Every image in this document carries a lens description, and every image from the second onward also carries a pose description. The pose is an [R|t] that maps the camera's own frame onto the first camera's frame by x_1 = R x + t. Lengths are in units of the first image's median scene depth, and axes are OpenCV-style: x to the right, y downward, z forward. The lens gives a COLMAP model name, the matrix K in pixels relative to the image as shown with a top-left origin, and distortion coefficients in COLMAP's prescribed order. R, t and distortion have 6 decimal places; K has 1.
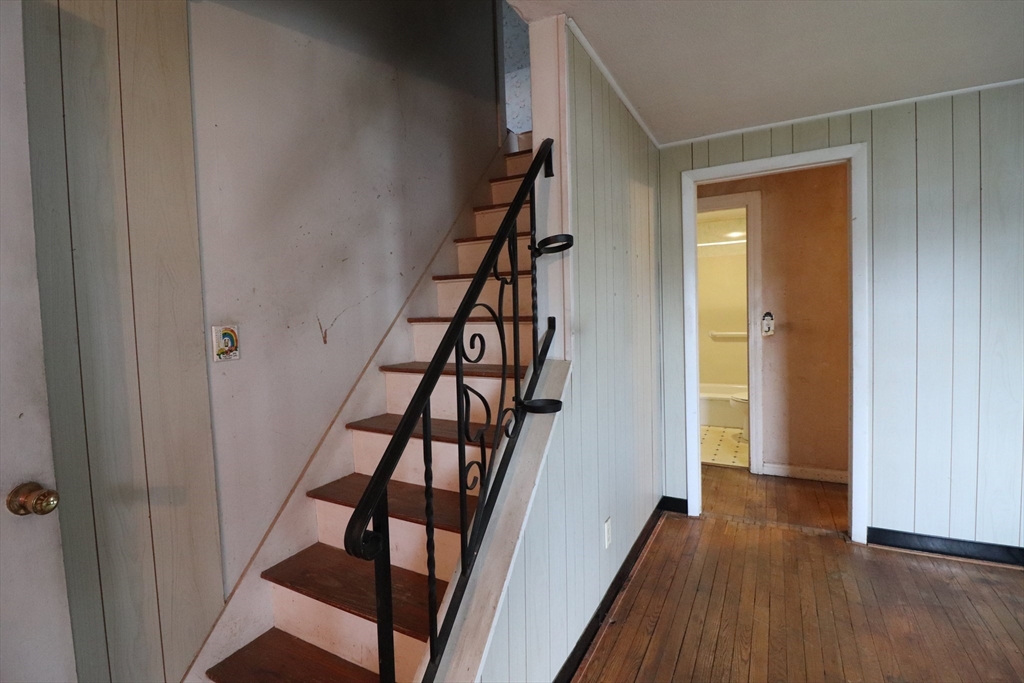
lens RADIAL K [[477.0, 0, 512.8], [0, 477.0, 336.3], [0, 0, 1]] dist [-0.000585, -0.013141]
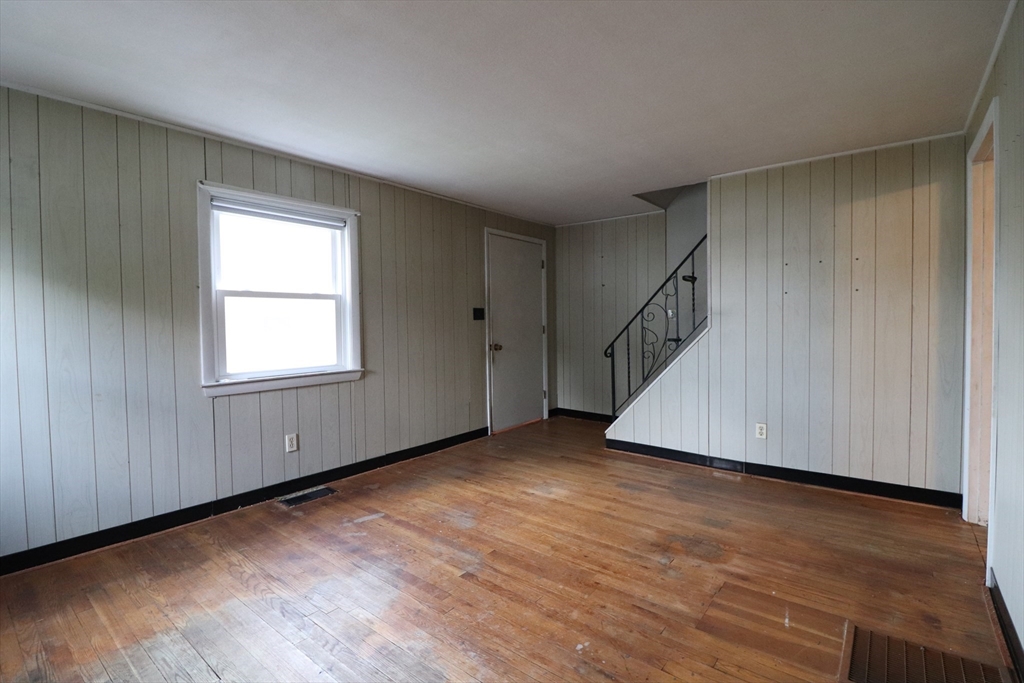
lens RADIAL K [[477.0, 0, 512.8], [0, 477.0, 336.3], [0, 0, 1]] dist [-0.000585, -0.013141]
pose [[-0.179655, 0.064219, -0.981631, 1.447071], [-0.033506, 0.996888, 0.071349, -0.019906], [0.983159, 0.045709, -0.176944, 0.278231]]
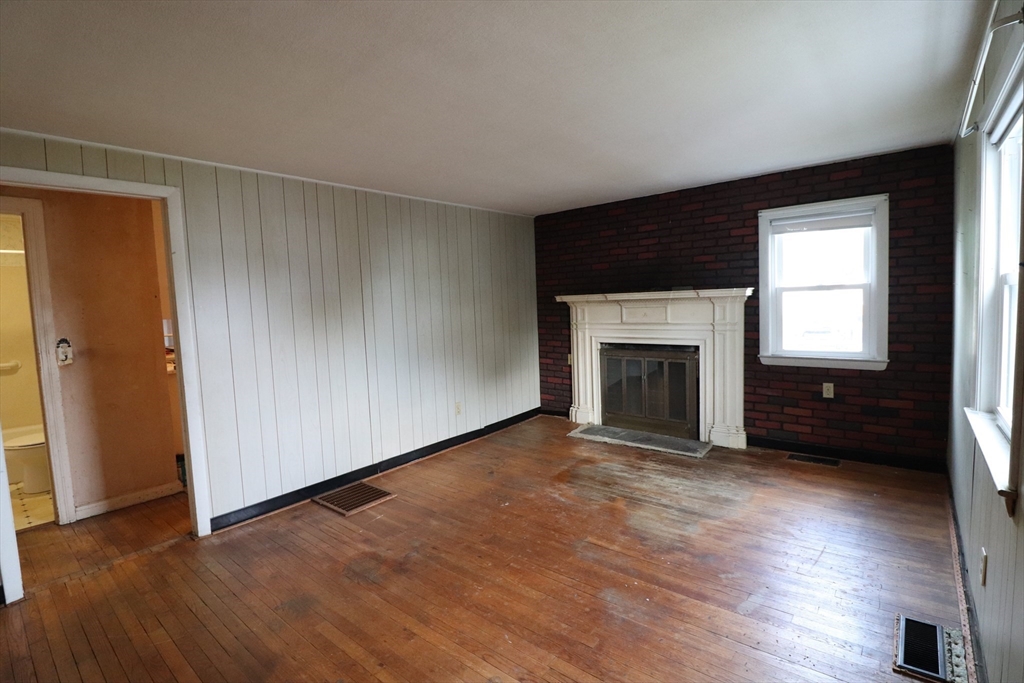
lens RADIAL K [[477.0, 0, 512.8], [0, 477.0, 336.3], [0, 0, 1]] dist [-0.000585, -0.013141]
pose [[0.201903, -0.048419, 0.978208, -0.192916], [0.081450, 0.996147, 0.032496, -0.018954], [-0.976013, 0.073114, 0.205069, 0.002135]]
